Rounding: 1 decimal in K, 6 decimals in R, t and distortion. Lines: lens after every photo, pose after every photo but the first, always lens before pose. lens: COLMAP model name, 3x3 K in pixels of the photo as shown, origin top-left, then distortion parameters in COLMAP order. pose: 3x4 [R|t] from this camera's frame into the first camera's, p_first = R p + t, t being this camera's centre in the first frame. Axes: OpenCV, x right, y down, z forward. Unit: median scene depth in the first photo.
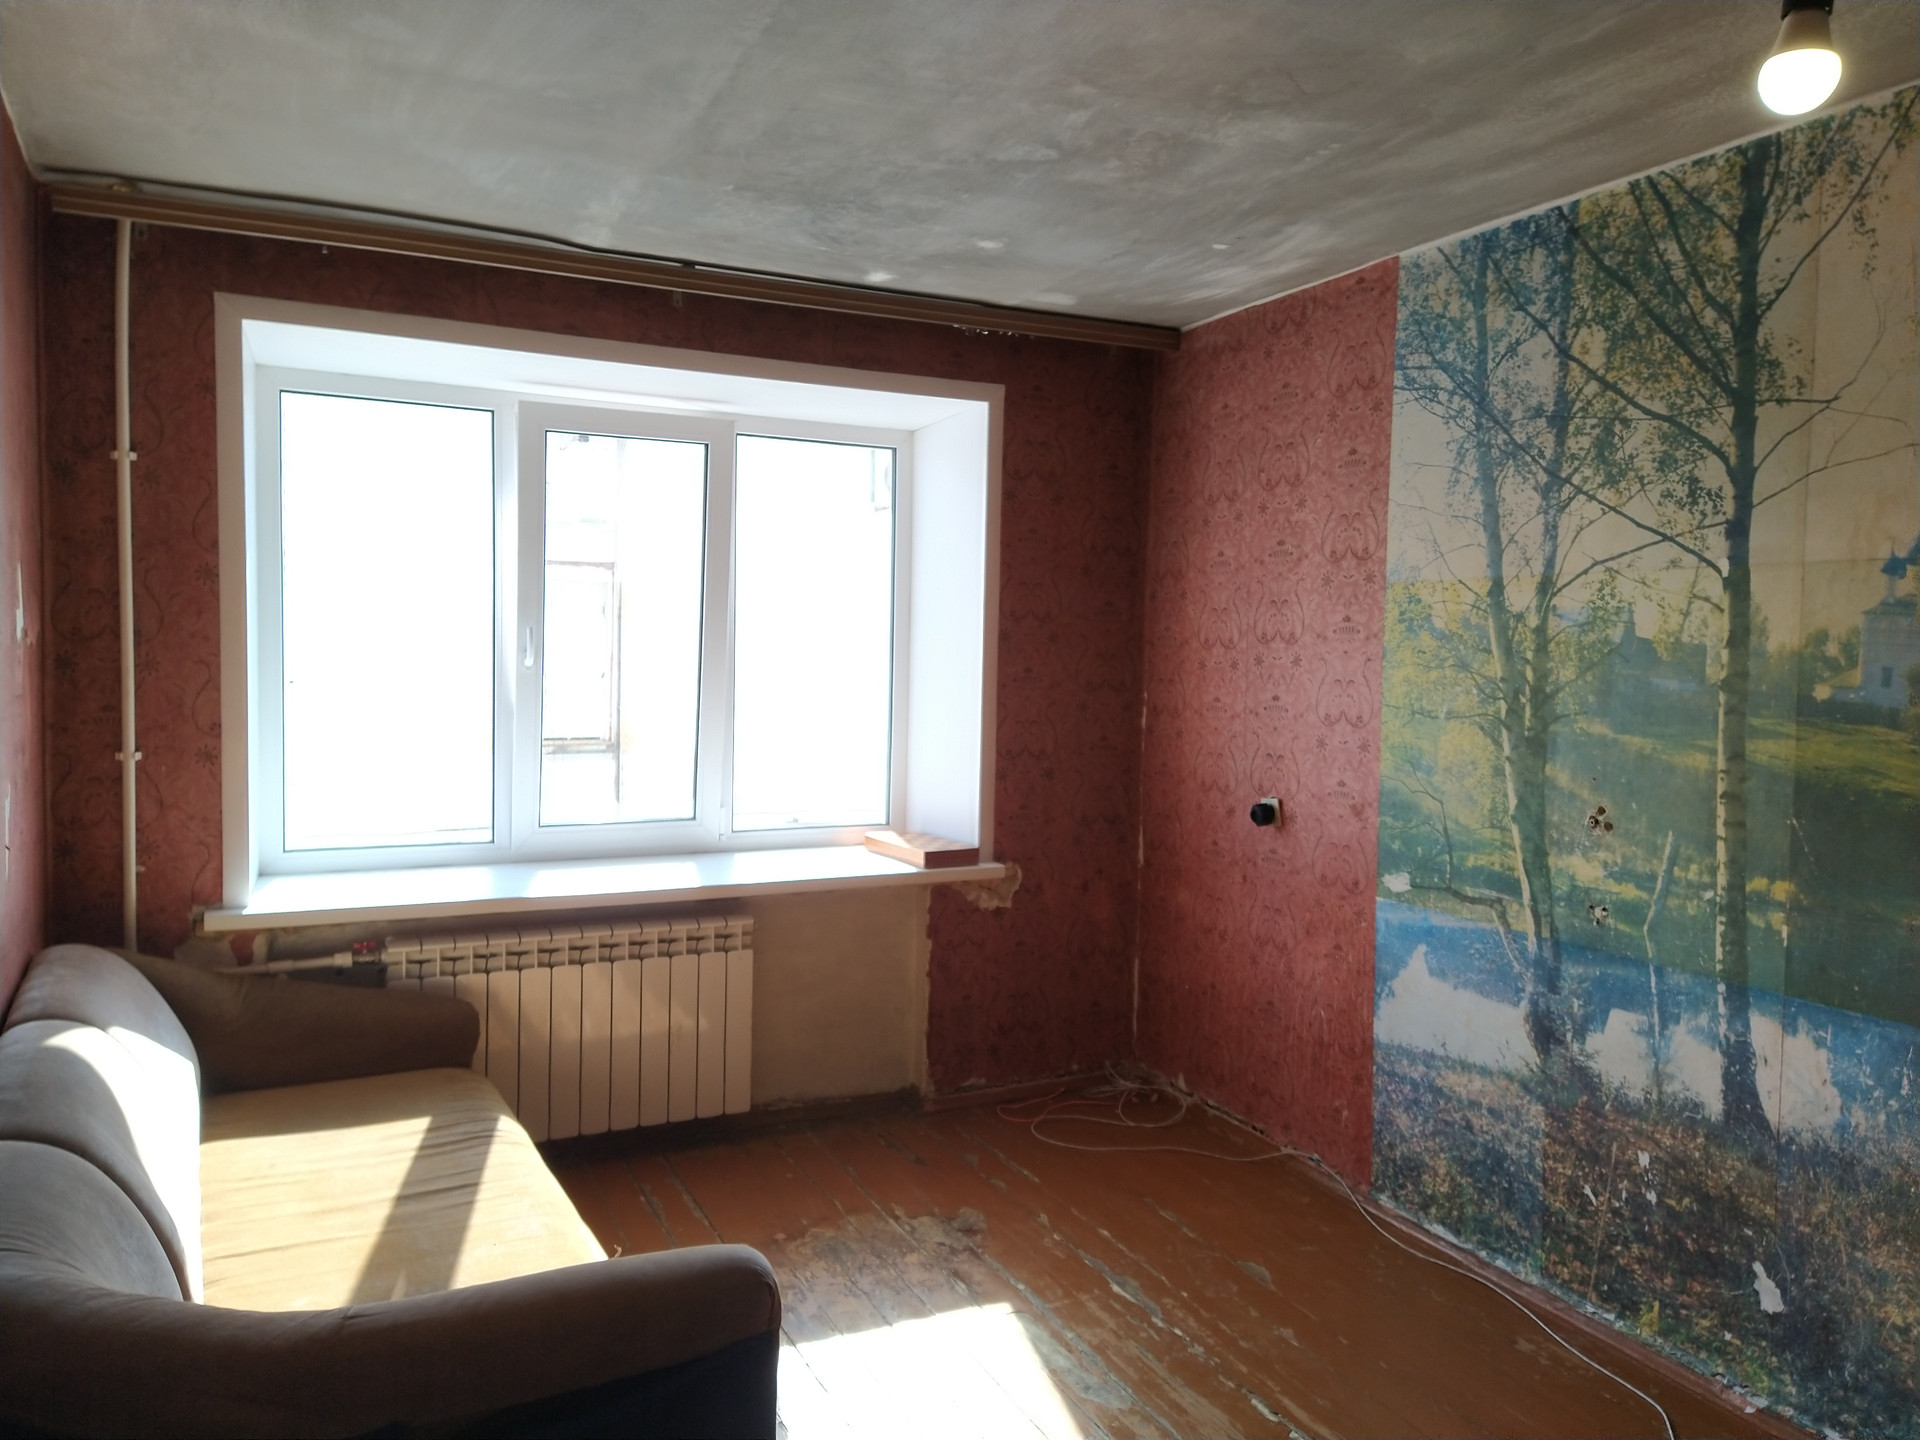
lens RADIAL K [[1421.5, 0, 962.4], [0, 1421.5, 725.0], [0, 0, 1]] dist [0.123779, -0.182305]
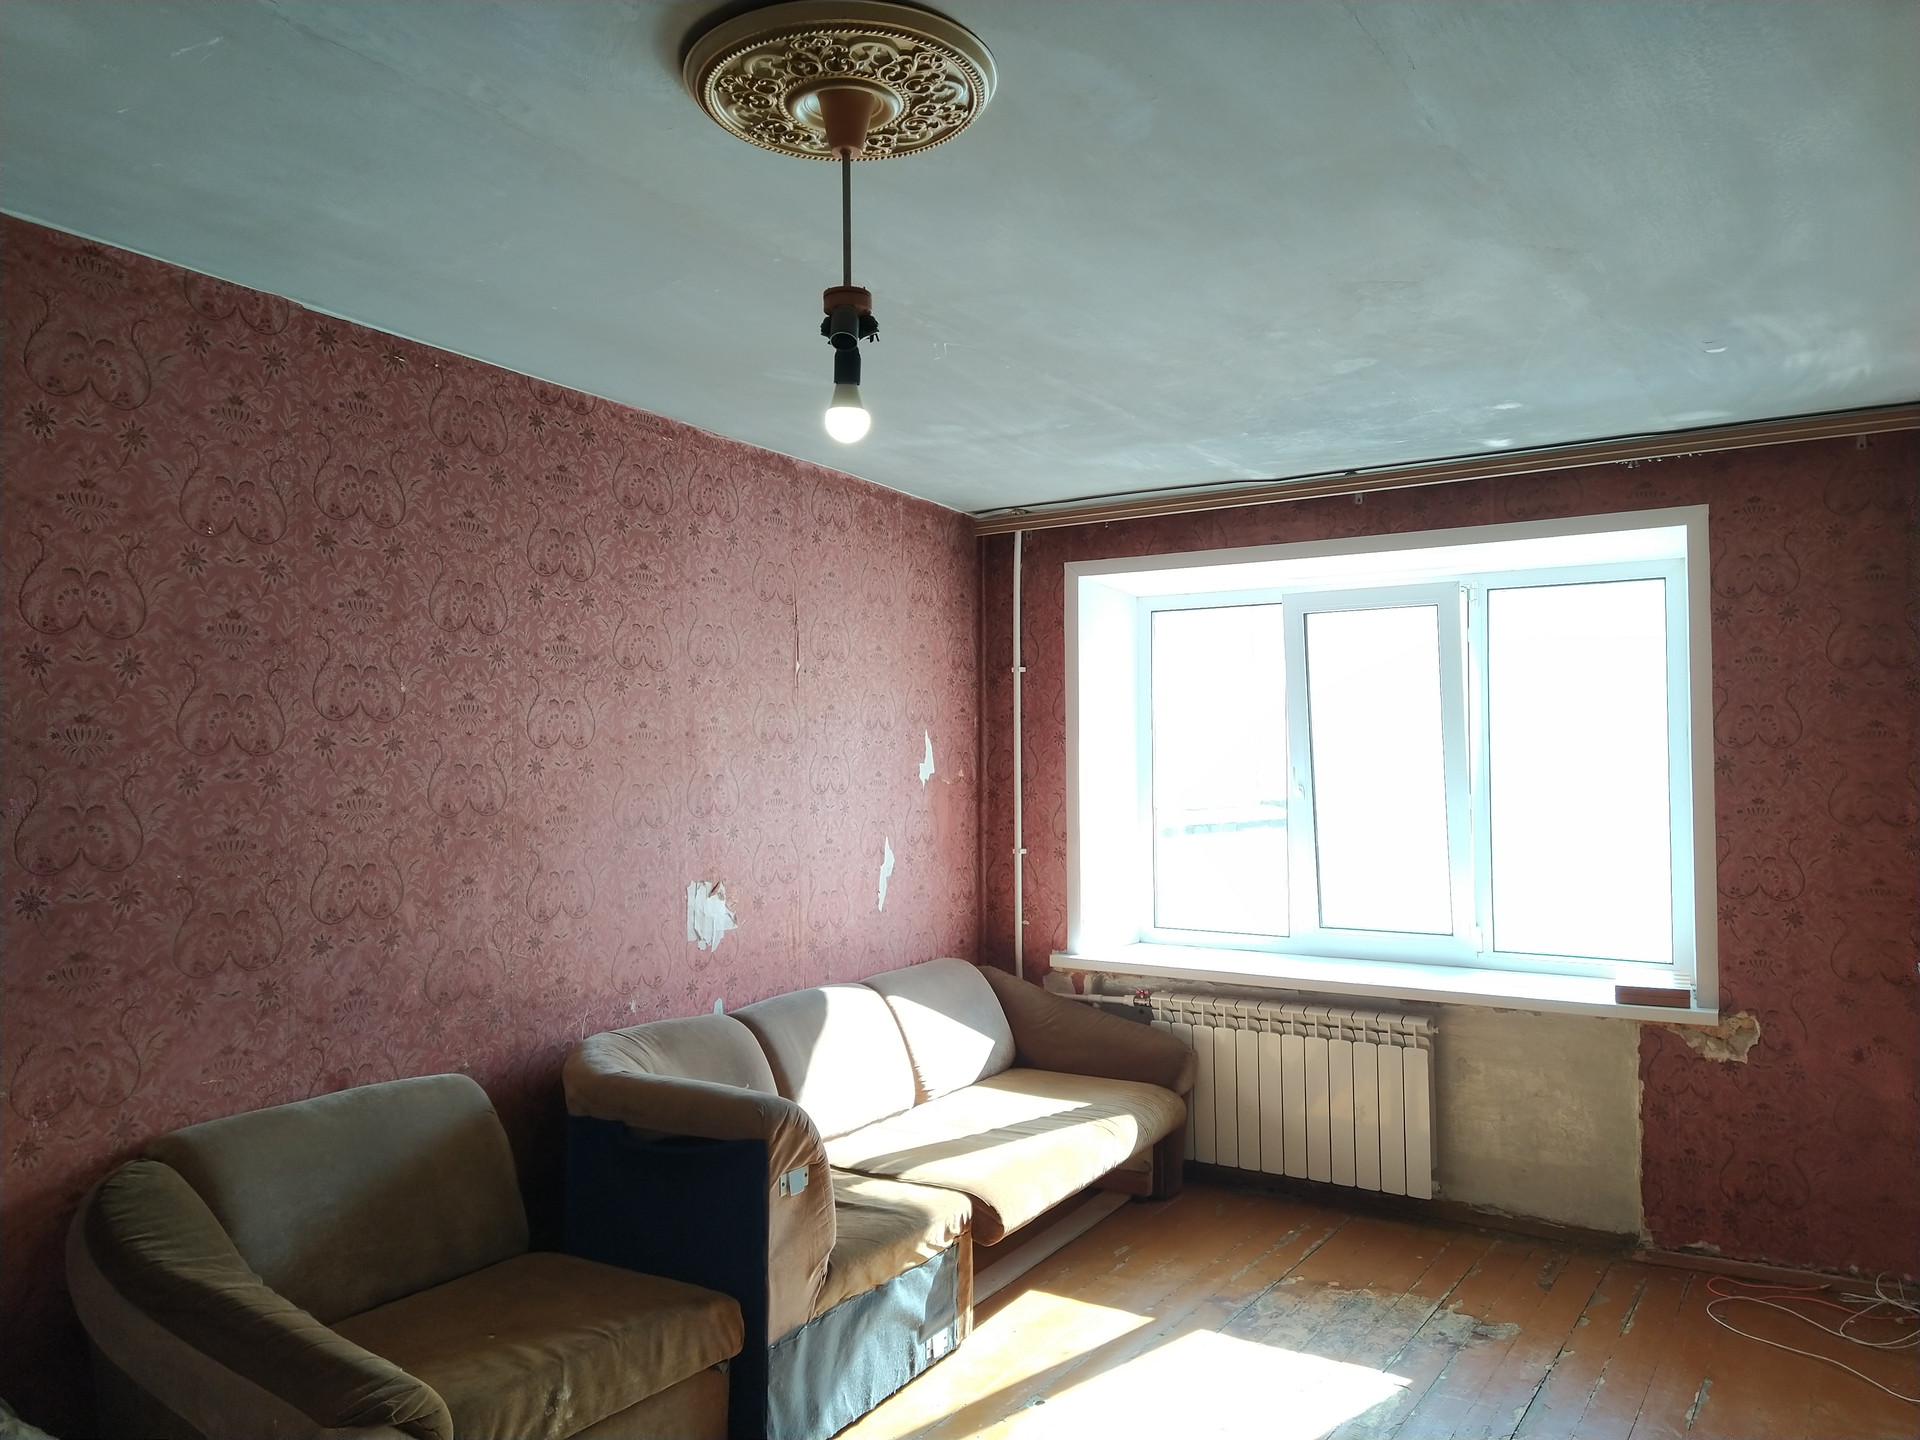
lens RADIAL K [[1421.5, 0, 962.4], [0, 1421.5, 725.0], [0, 0, 1]] dist [0.123779, -0.182305]
pose [[0.518045, -0.047724, -0.854021, 0.642904], [-0.040418, 0.995961, -0.080173, 0.008961], [0.854398, 0.076051, 0.514024, 0.092050]]
